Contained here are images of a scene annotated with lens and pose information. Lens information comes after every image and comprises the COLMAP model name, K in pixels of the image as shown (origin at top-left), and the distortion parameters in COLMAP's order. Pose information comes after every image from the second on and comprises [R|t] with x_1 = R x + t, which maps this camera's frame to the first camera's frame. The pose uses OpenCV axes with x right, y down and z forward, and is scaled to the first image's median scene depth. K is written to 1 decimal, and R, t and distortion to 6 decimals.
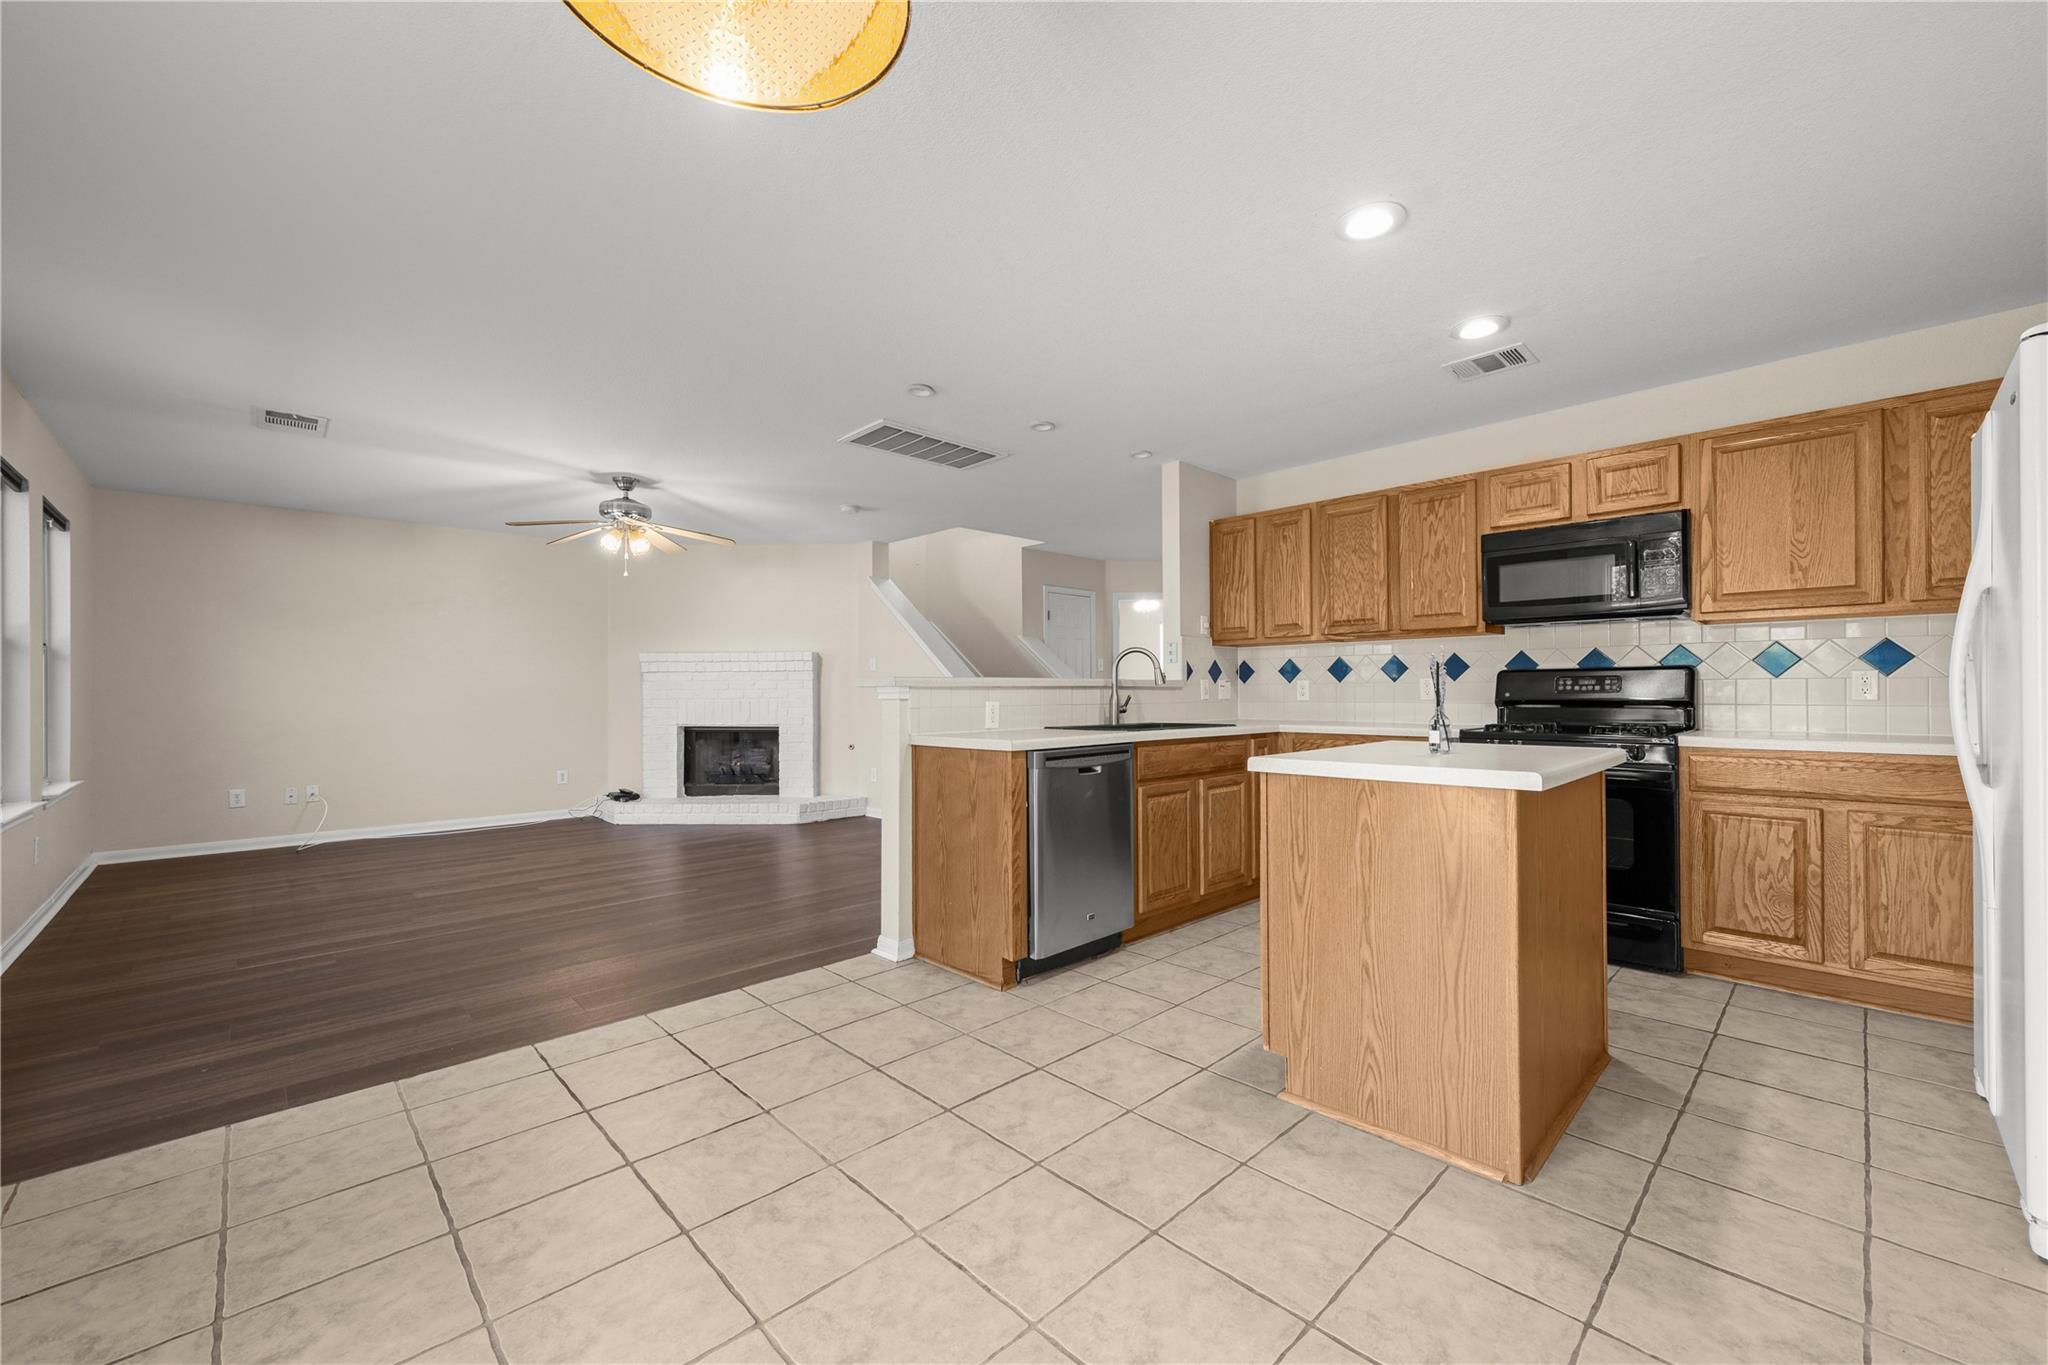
lens RADIAL K [[805.0, 0, 1034.6], [0, 805.0, 686.2], [0, 0, 1]] dist [-0.001845, -0.000287]
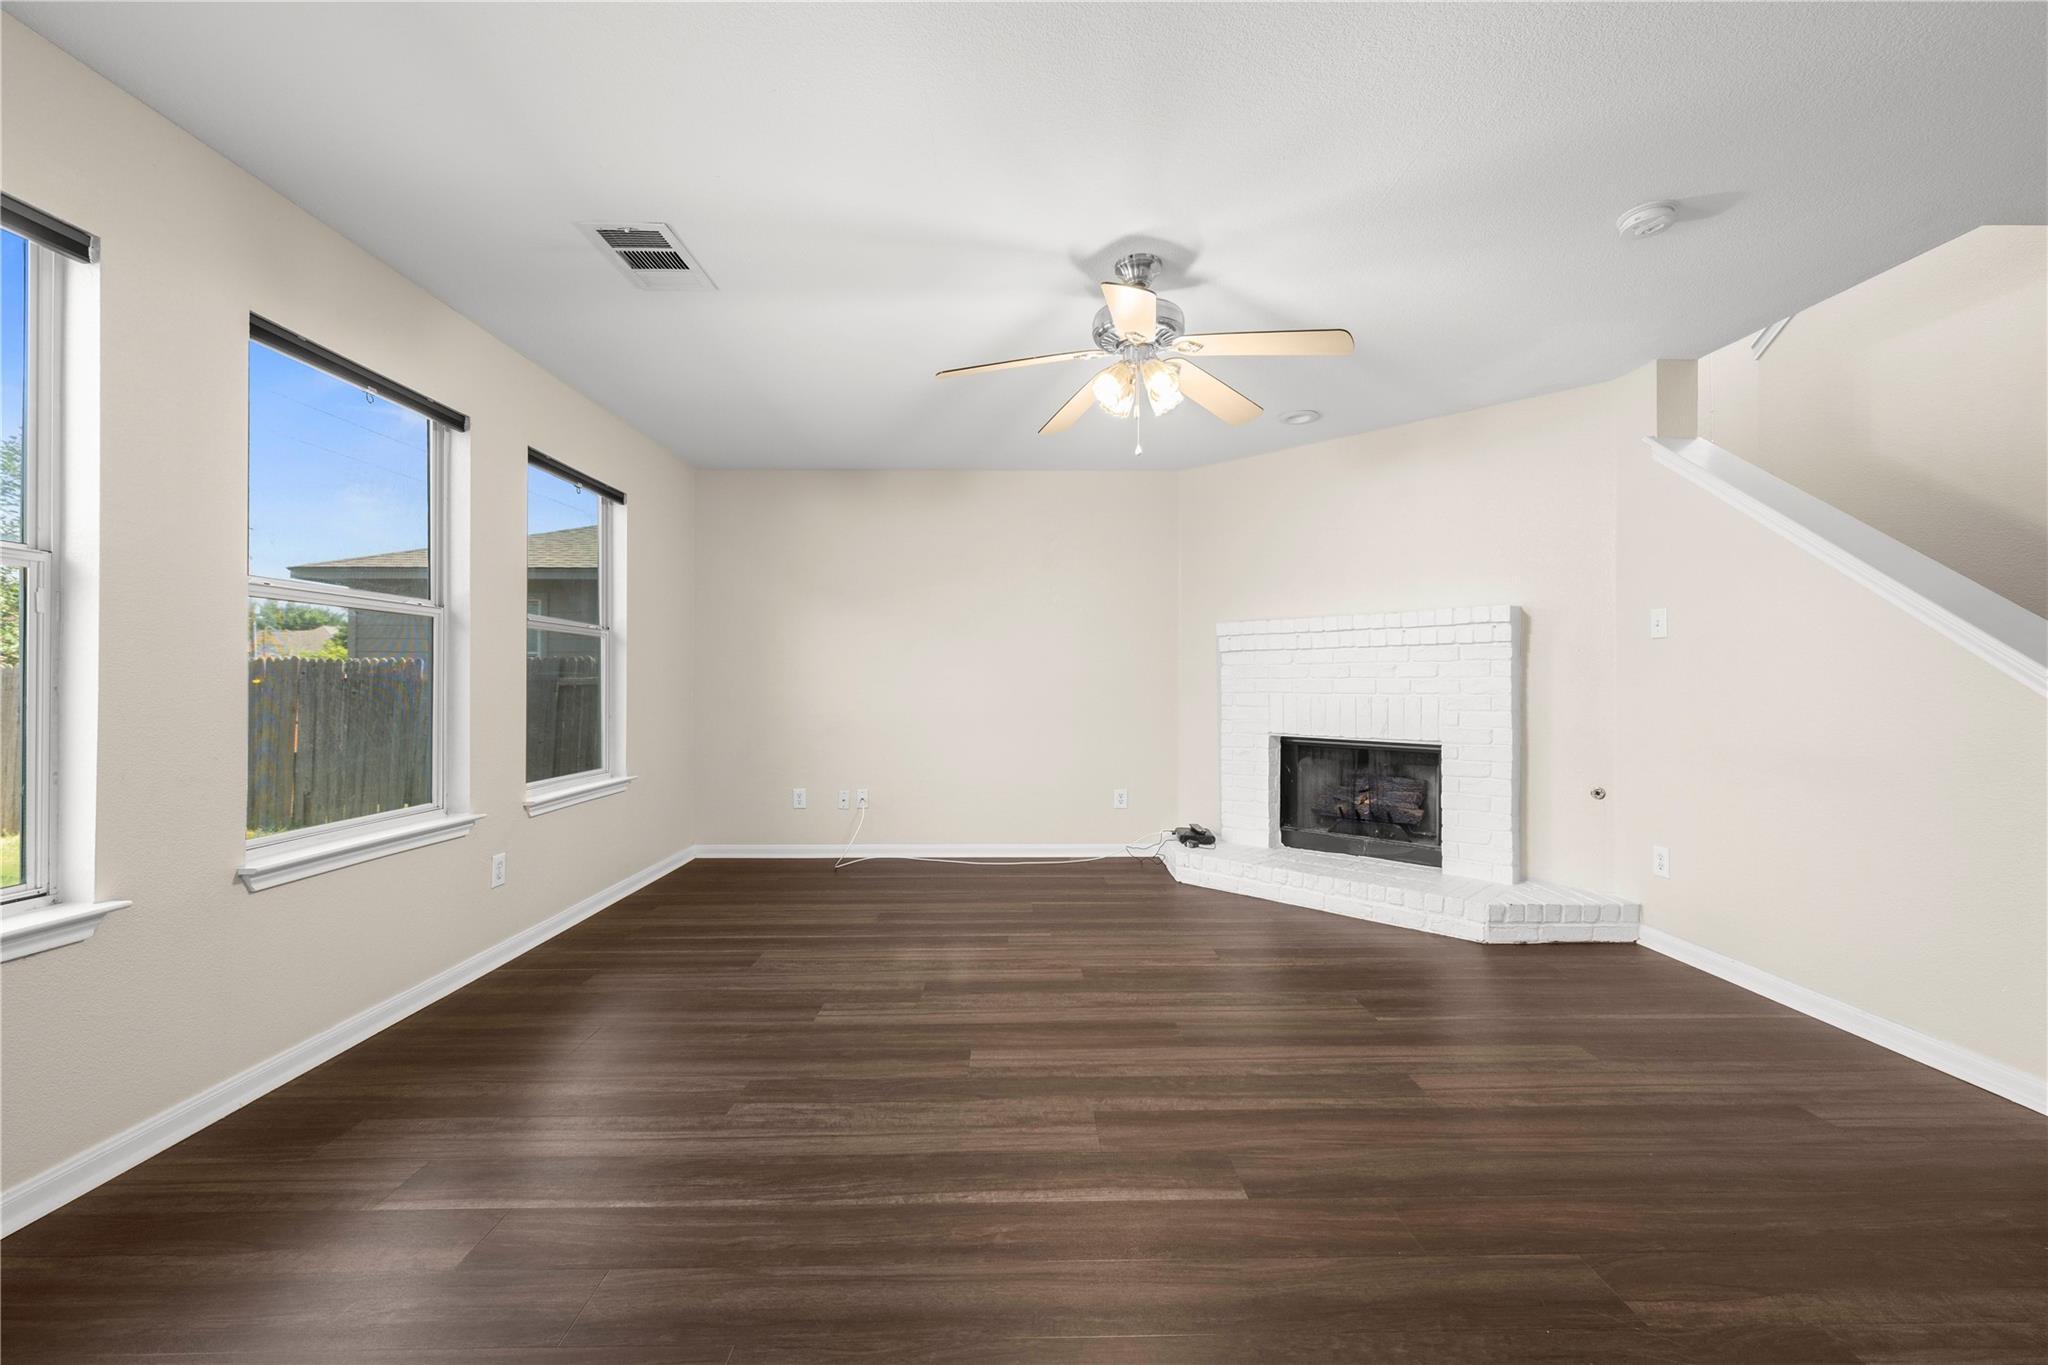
lens RADIAL K [[809.9, 0, 1033.0], [0, 809.9, 677.2], [0, 0, 1]] dist [0.001801, 0.000170]
pose [[0.731353, -0.000593, -0.681999, -0.182137], [0.000770, 1.000000, -0.000044, 0.004428], [0.681999, -0.000493, 0.731353, 0.511161]]
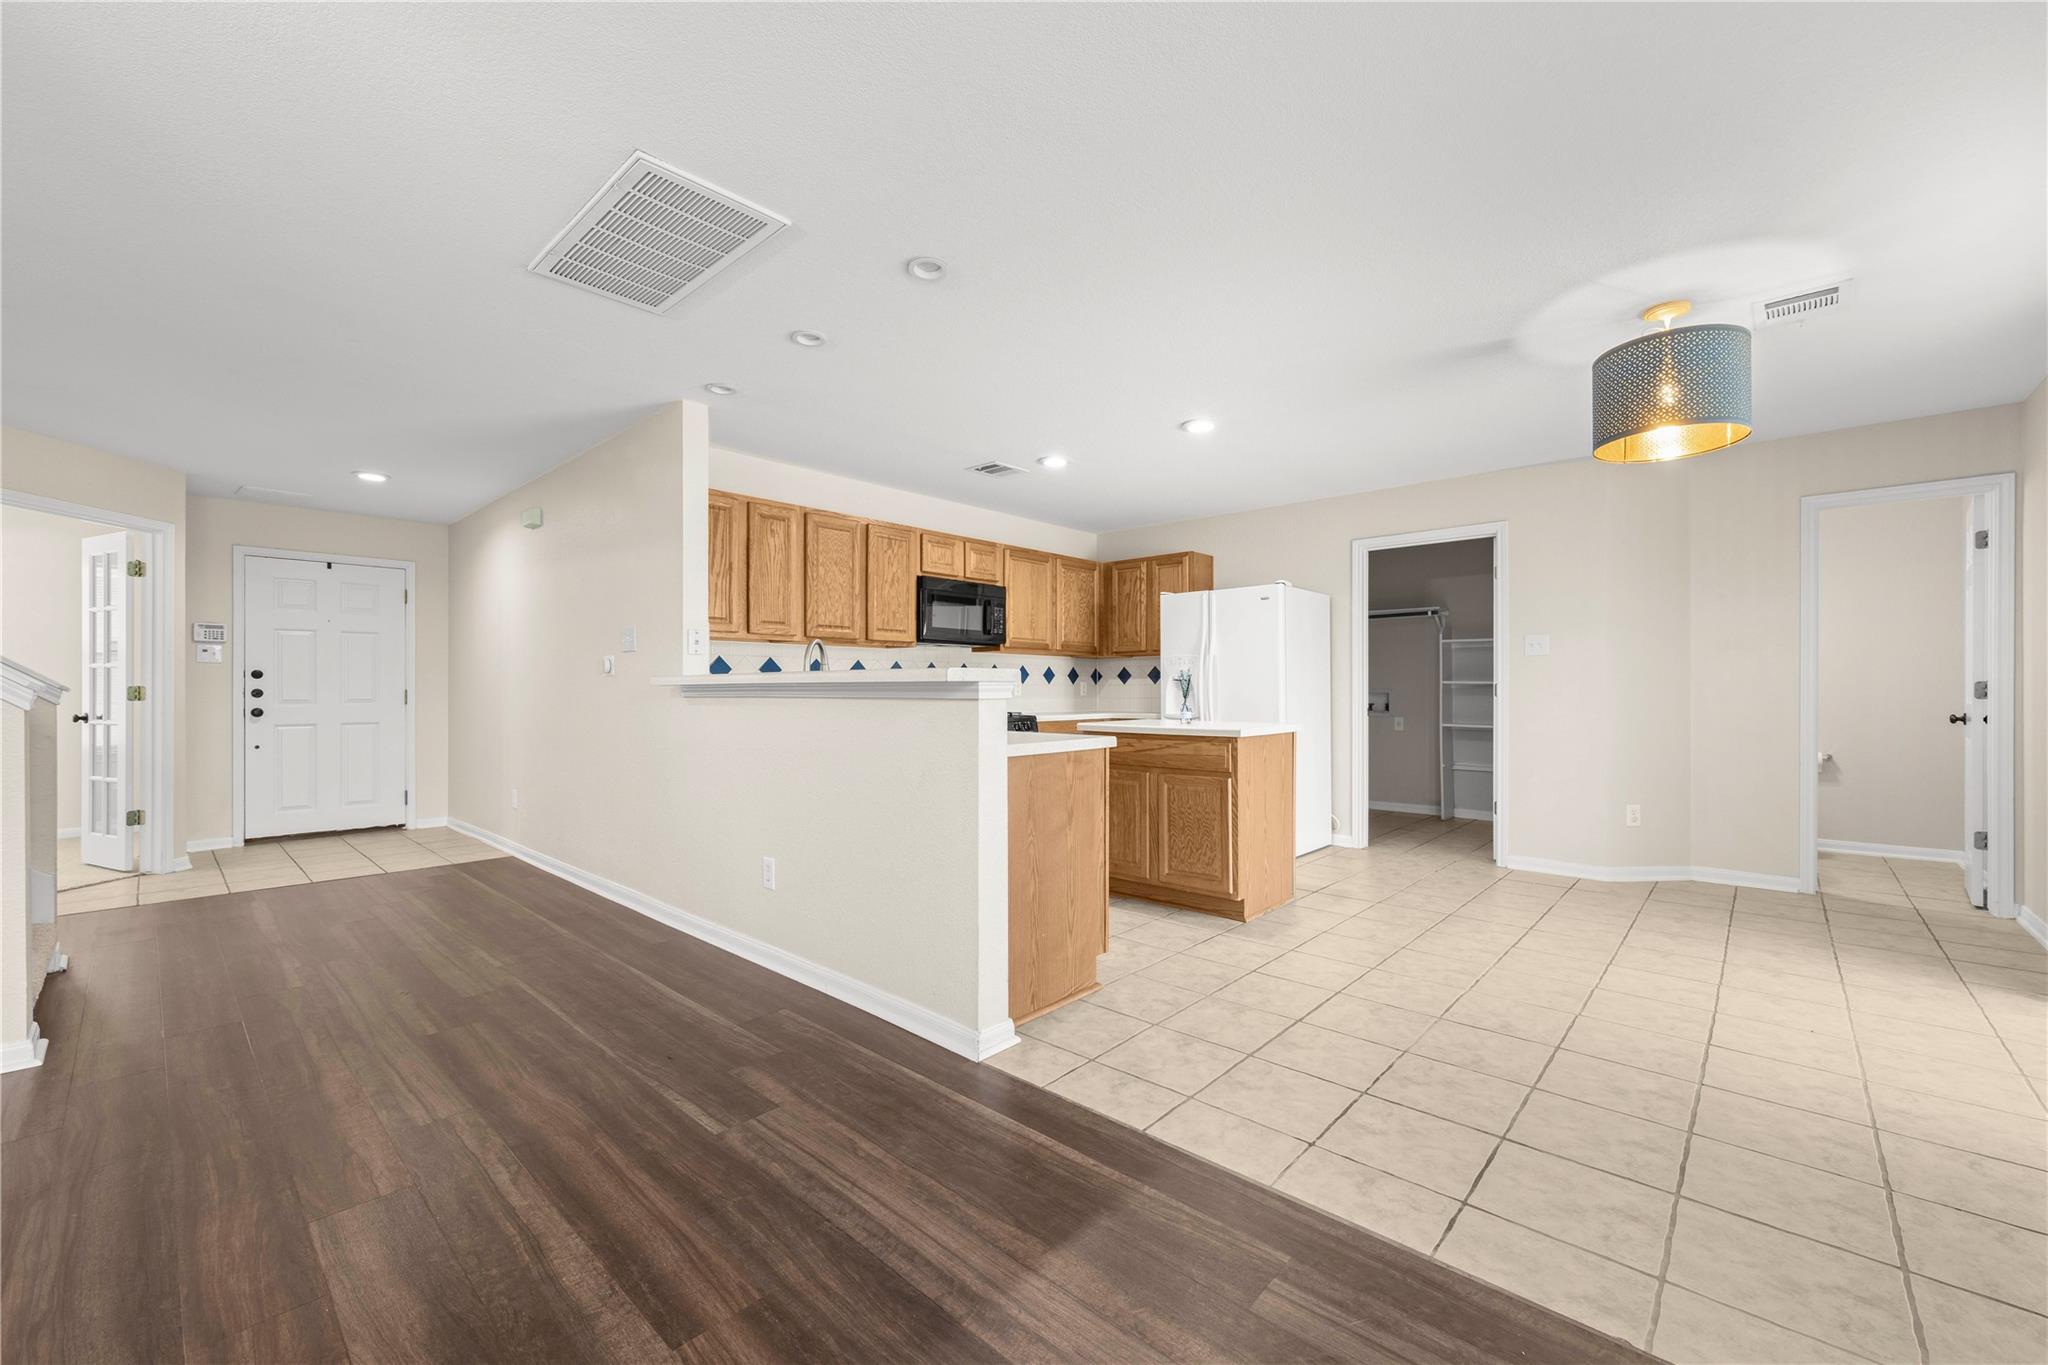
lens RADIAL K [[817.5, 0, 1034.5], [0, 817.5, 688.6], [0, 0, 1]] dist [0.001673, -0.000764]
pose [[-0.060635, 0.006442, 0.998139, -0.544625], [-0.004990, 0.999965, -0.006757, 0.006770], [-0.998148, -0.005390, -0.060601, 0.592446]]
